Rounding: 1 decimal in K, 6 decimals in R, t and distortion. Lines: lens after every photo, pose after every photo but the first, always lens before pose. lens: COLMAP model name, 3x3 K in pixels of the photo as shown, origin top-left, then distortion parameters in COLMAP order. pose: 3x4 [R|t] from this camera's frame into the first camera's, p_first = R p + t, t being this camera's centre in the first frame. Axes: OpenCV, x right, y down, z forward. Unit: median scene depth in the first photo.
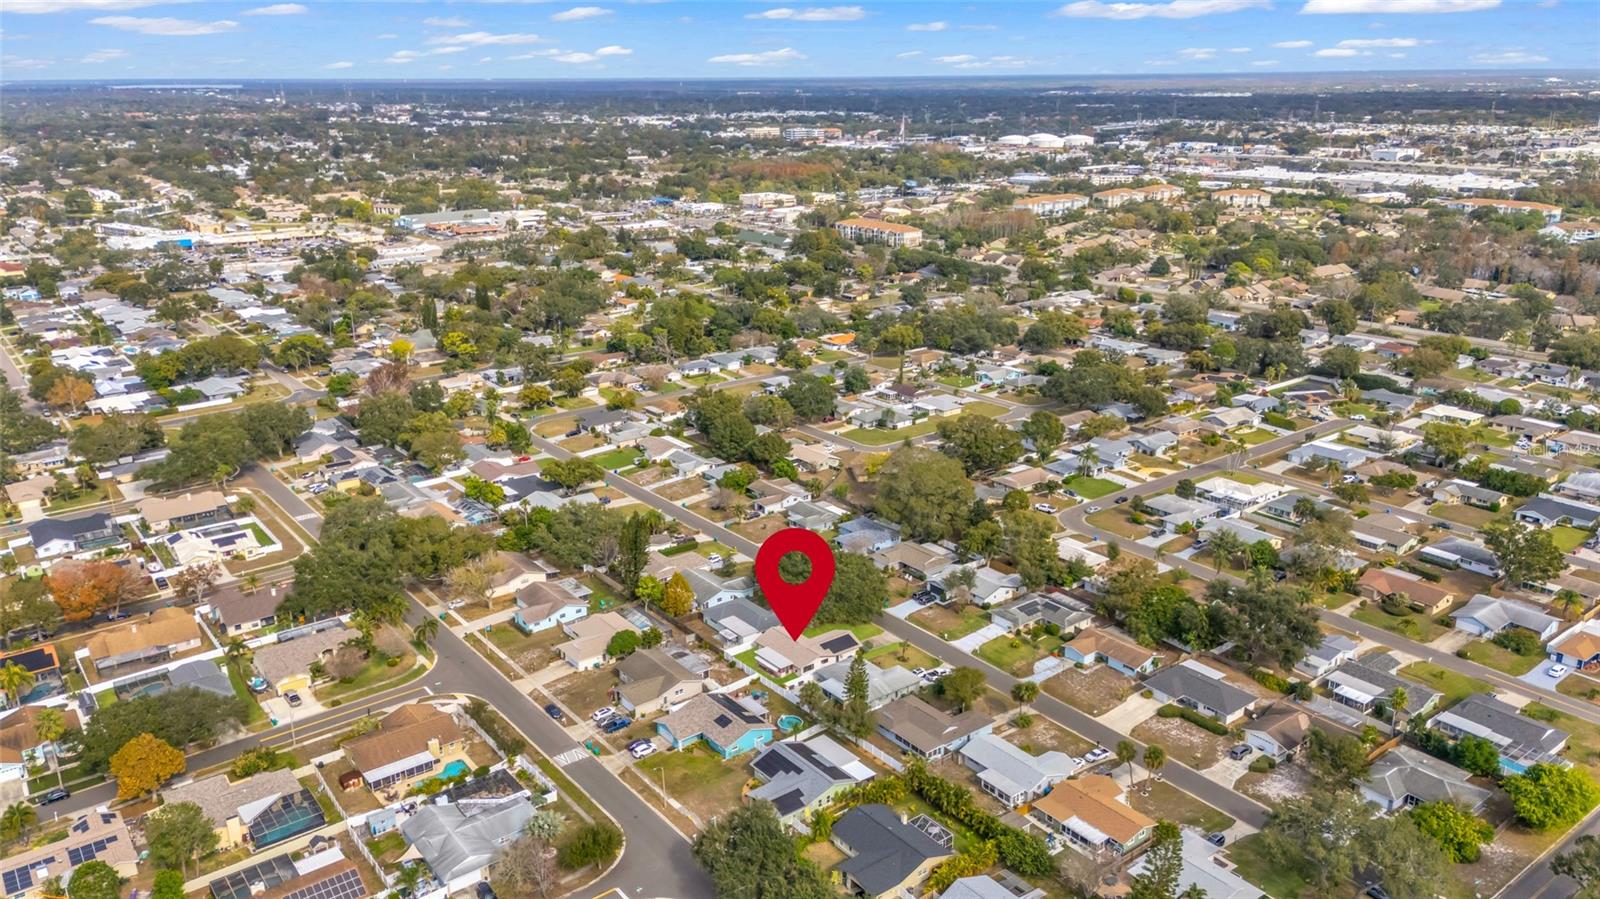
lens RADIAL K [[1184.3, 0, 800.0], [0, 1184.3, 449.5], [0, 0, 1]] dist [0.083019, -0.113535]
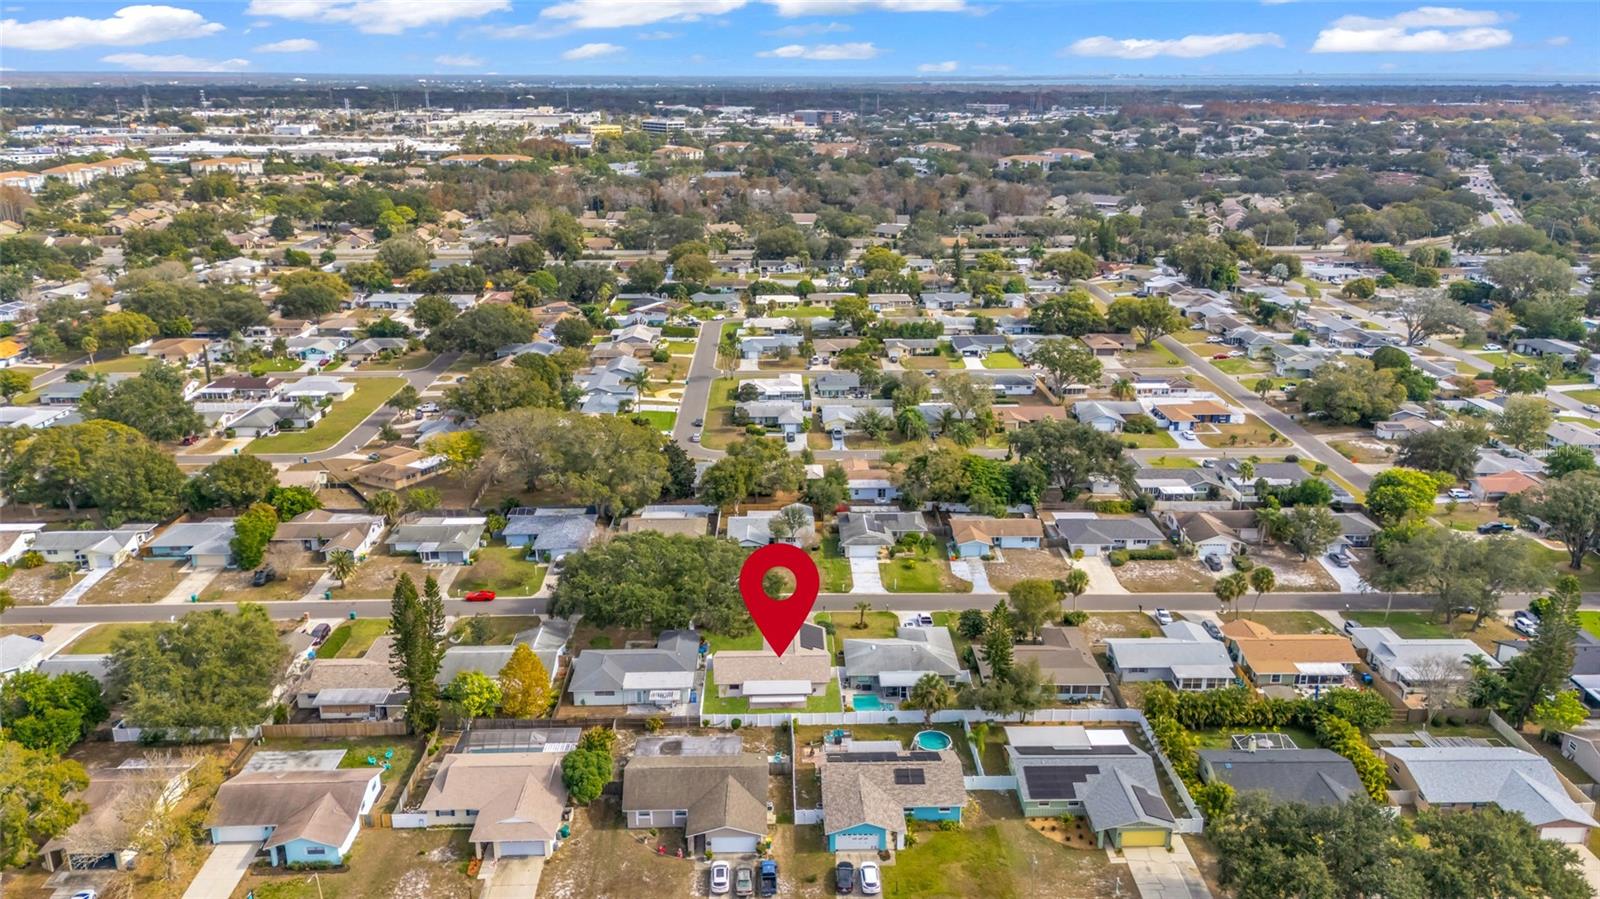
lens RADIAL K [[1184.3, 0, 800.0], [0, 1184.3, 449.5], [0, 0, 1]] dist [0.083019, -0.113535]
pose [[0.587608, -0.234963, 0.774279, -0.469410], [0.238904, 0.964630, 0.111420, -0.022463], [-0.773072, 0.119507, 0.622958, 0.529339]]
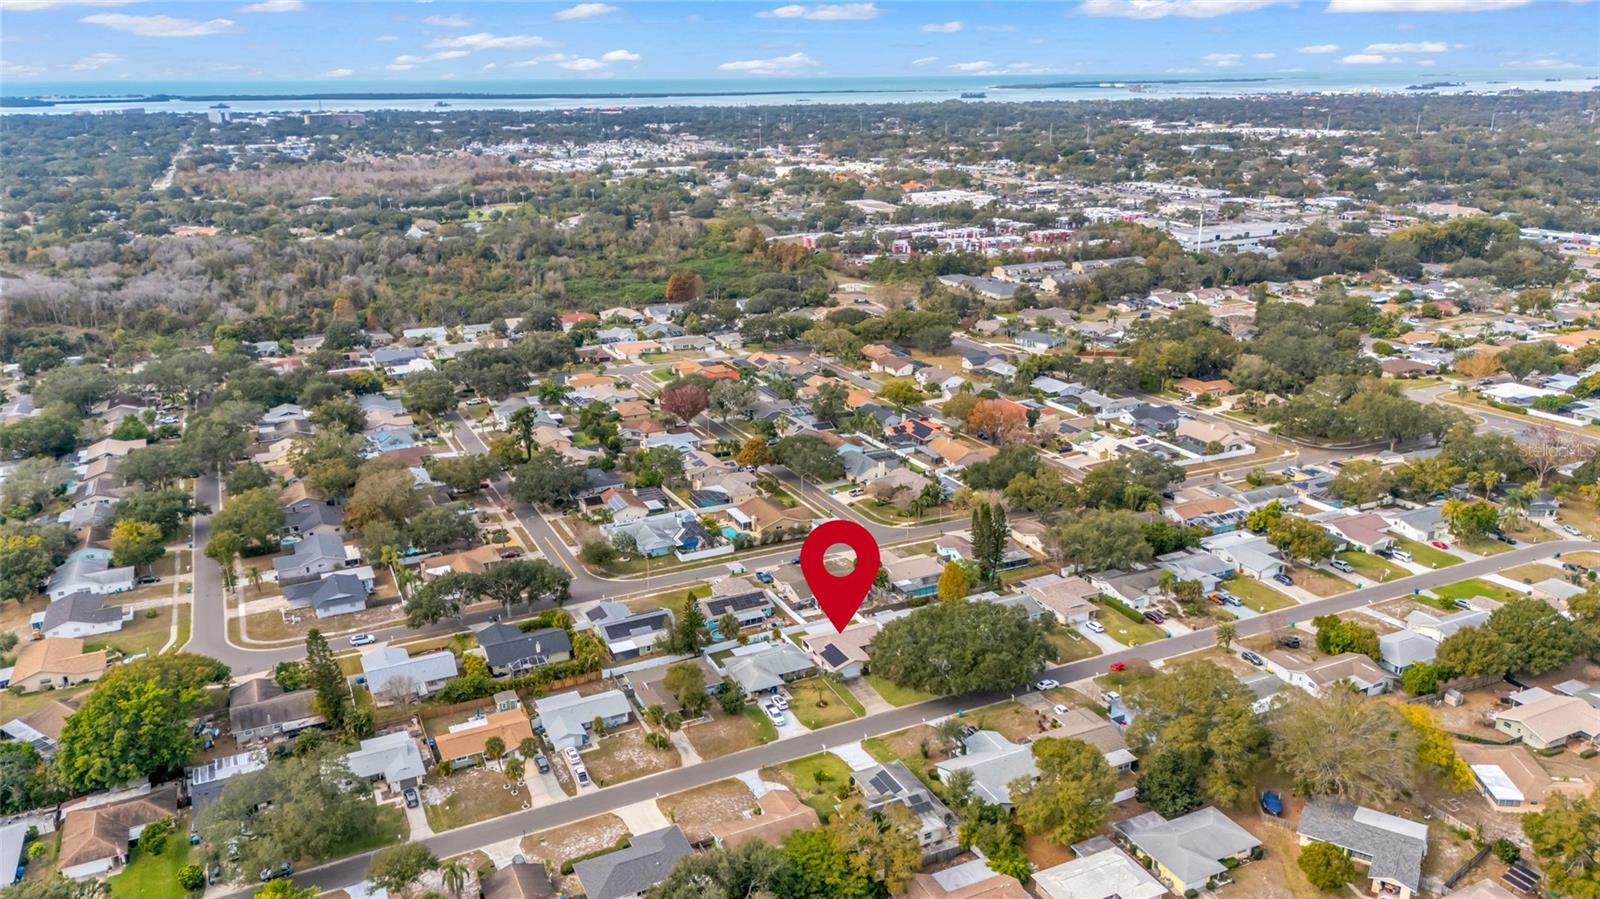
lens RADIAL K [[1184.3, 0, 800.0], [0, 1184.3, 449.5], [0, 0, 1]] dist [0.083019, -0.113535]
pose [[-0.197327, 0.309569, -0.930177, 0.870888], [-0.288371, 0.888525, 0.356882, -0.318607], [0.936965, 0.338658, -0.086059, 0.962397]]
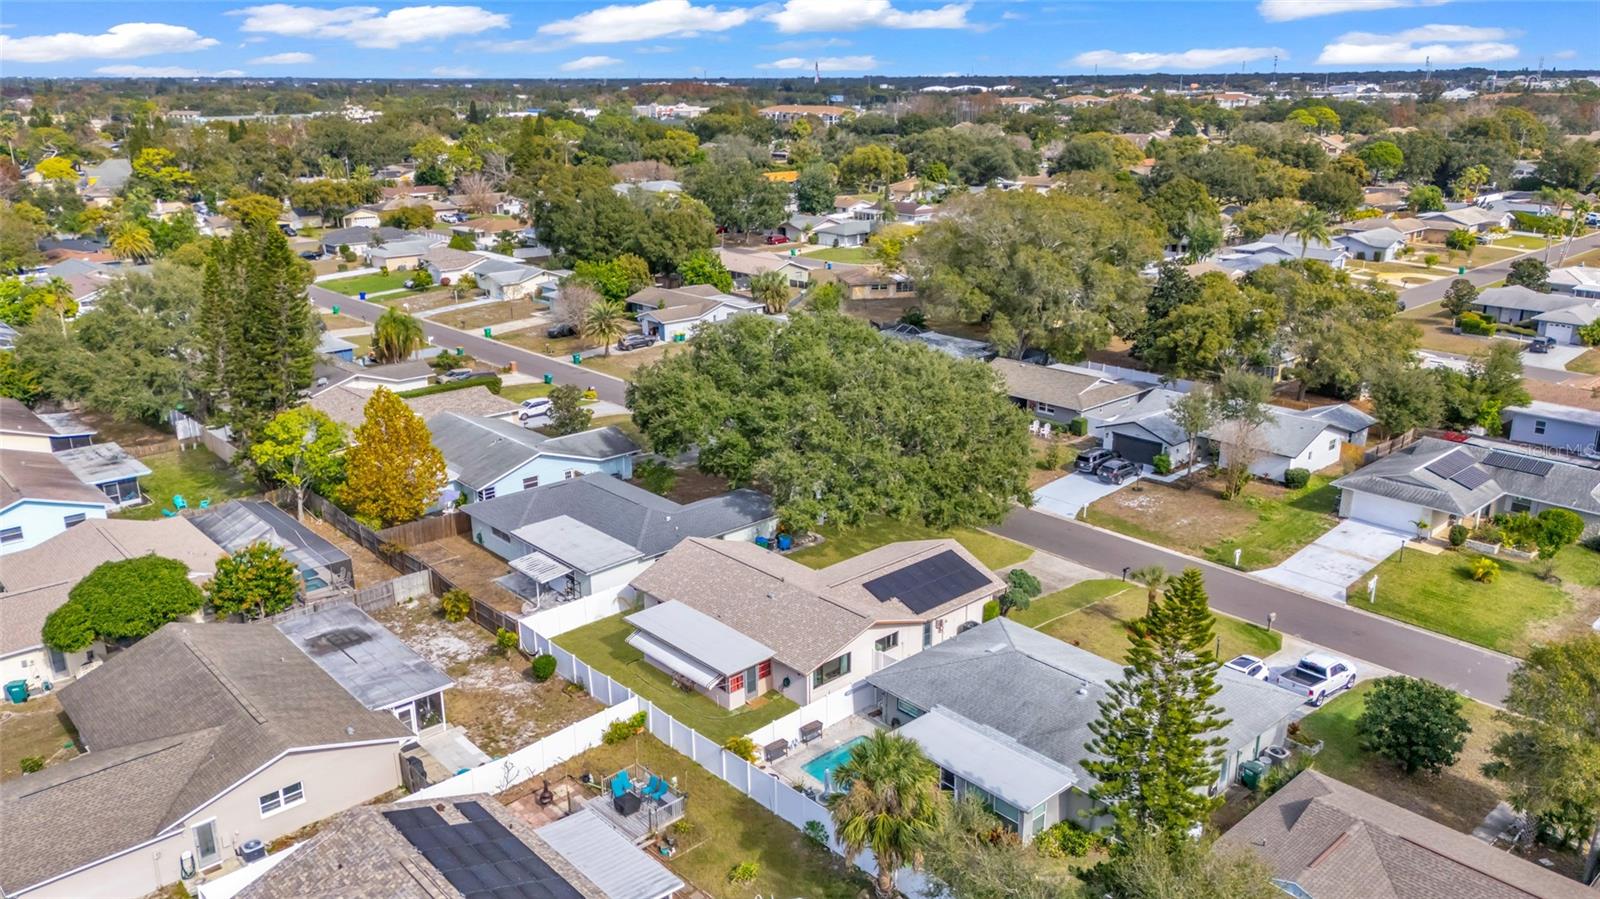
lens RADIAL K [[1184.3, 0, 800.0], [0, 1184.3, 449.5], [0, 0, 1]] dist [0.083019, -0.113535]
pose [[0.996780, -0.021796, 0.077161, -0.017806], [0.022278, 0.999737, -0.005386, 0.127324], [-0.077023, 0.007087, 0.997004, 0.688594]]
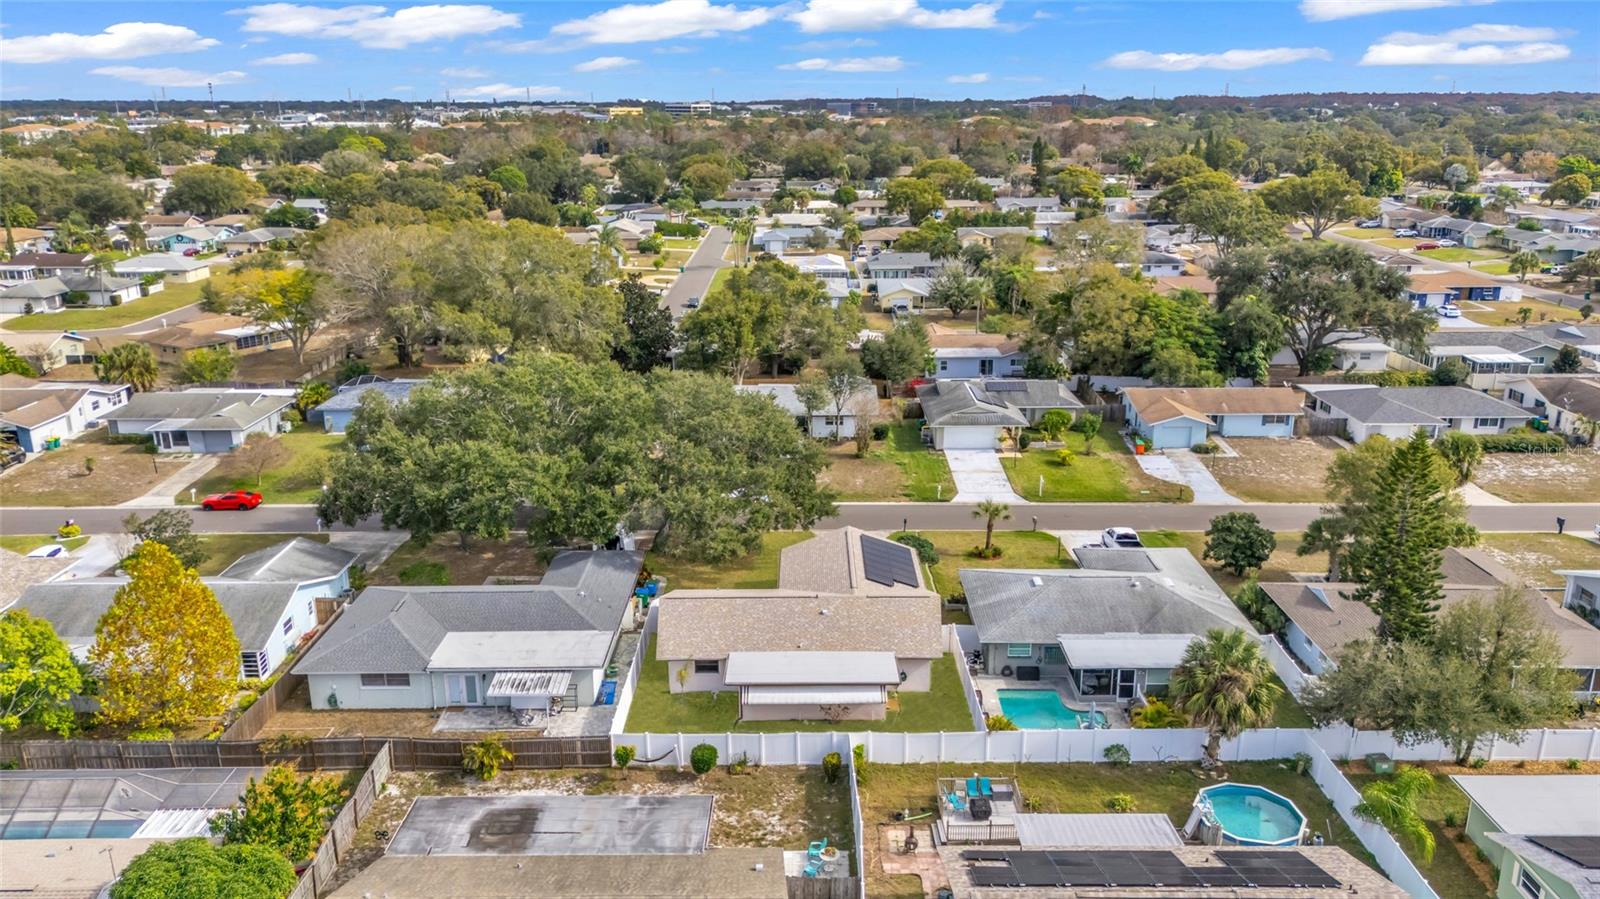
lens RADIAL K [[1184.3, 0, 800.0], [0, 1184.3, 449.5], [0, 0, 1]] dist [0.083019, -0.113535]
pose [[0.608187, -0.215662, 0.763936, -0.204390], [0.238287, 0.967603, 0.083453, 0.099249], [-0.757184, 0.131281, 0.639873, 0.778985]]
